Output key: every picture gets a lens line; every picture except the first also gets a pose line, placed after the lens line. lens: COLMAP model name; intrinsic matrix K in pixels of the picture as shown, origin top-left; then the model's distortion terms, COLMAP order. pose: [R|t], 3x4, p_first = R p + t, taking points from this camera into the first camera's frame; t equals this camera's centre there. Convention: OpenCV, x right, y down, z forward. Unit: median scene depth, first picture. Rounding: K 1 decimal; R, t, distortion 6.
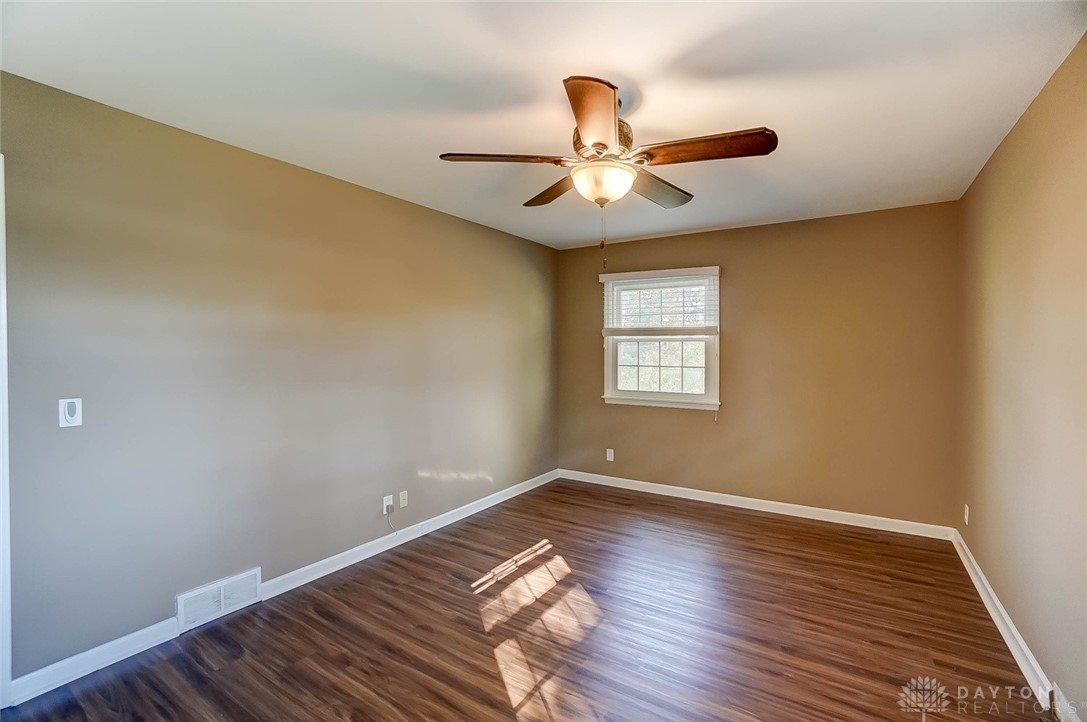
lens RADIAL K [[483.5, 0, 545.5], [0, 483.5, 346.4], [0, 0, 1]] dist [-0.062990, 0.021580]
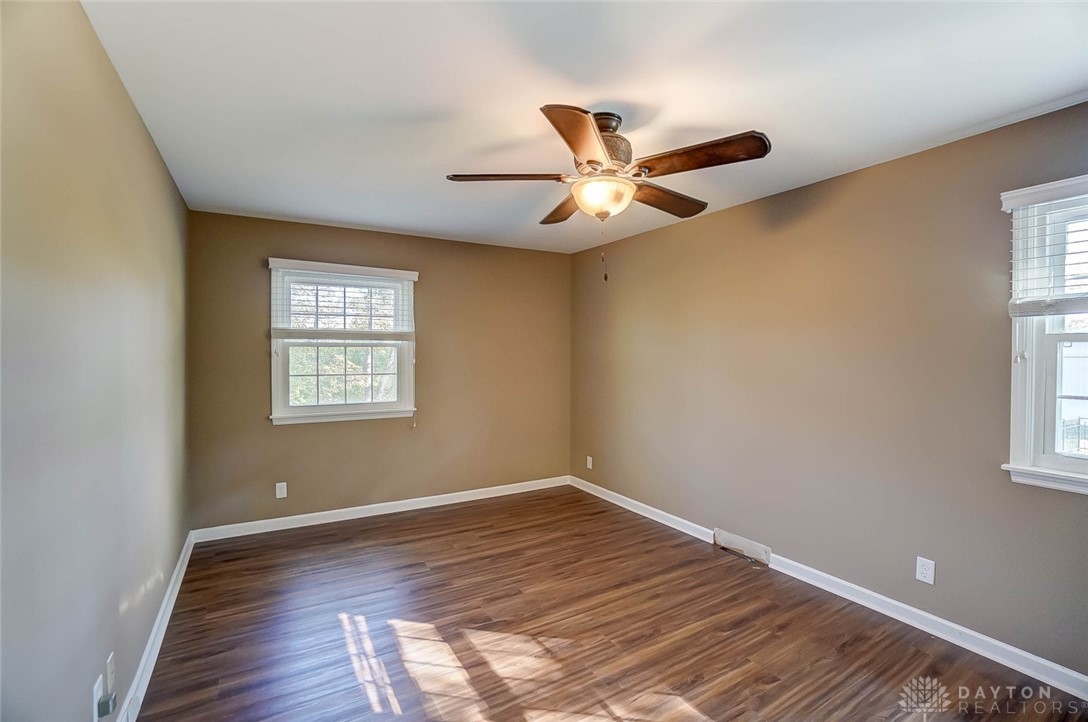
lens RADIAL K [[474.7, 0, 545.0], [0, 474.7, 343.9], [0, 0, 1]] dist [-0.062983, 0.019480]
pose [[0.440726, 0.014756, 0.897521, -0.435656], [-0.006632, 0.999891, -0.013183, -0.006796], [-0.897617, -0.000142, 0.440775, 0.343423]]
